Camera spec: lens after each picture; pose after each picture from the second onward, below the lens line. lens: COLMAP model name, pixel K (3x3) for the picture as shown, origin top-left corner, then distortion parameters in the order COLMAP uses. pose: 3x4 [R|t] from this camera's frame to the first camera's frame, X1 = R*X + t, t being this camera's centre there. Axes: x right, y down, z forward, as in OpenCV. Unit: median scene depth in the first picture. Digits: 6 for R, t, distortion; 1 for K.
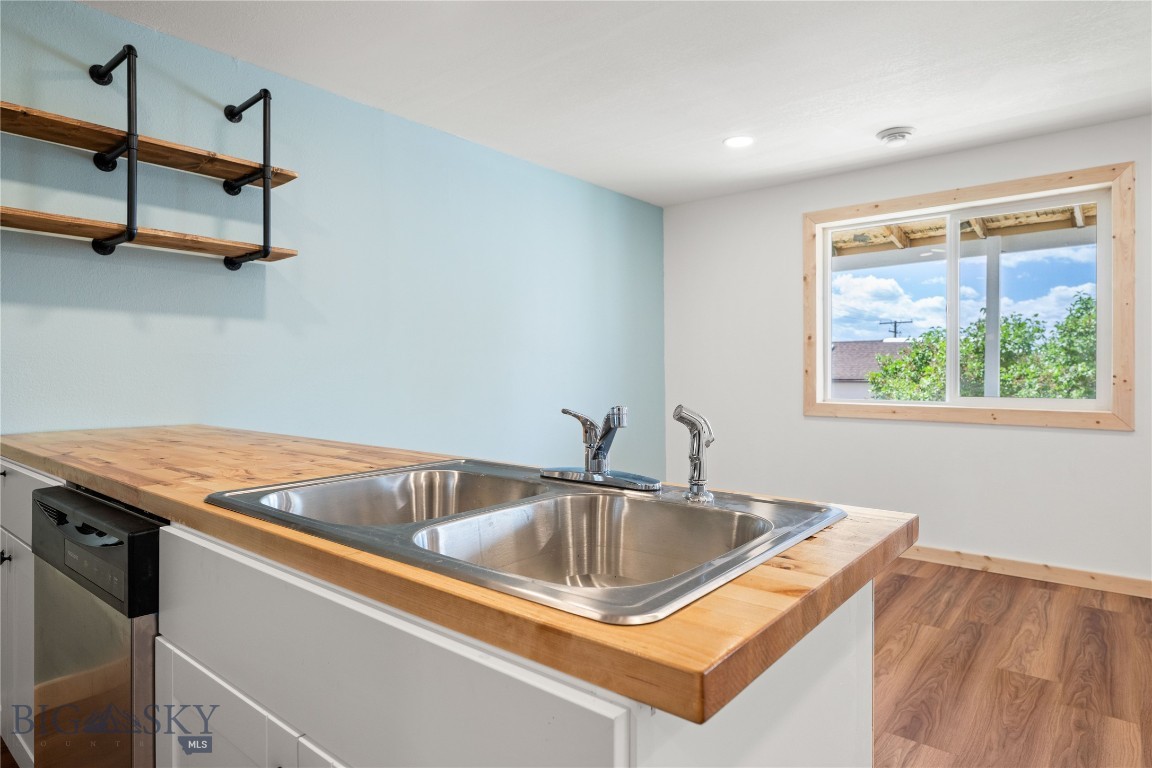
lens RADIAL K [[652.6, 0, 570.5], [0, 652.6, 379.2], [0, 0, 1]] dist [0.000607, 0.000816]
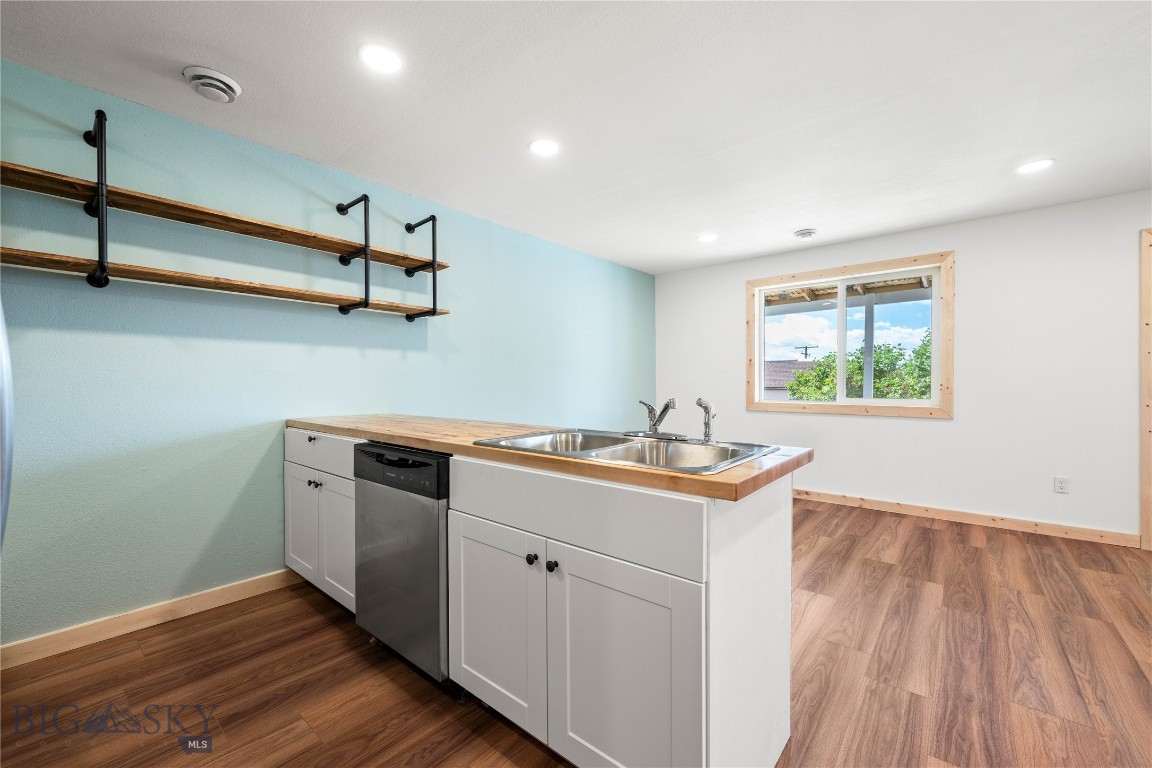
lens RADIAL K [[464.7, 0, 570.6], [0, 464.7, 389.6], [0, 0, 1]] dist [0.001461, -0.000415]
pose [[0.999975, 0.001239, -0.006949, -0.078904], [-0.001198, 0.999982, 0.005857, 0.000463], [0.006956, -0.005849, 0.999959, -0.165565]]
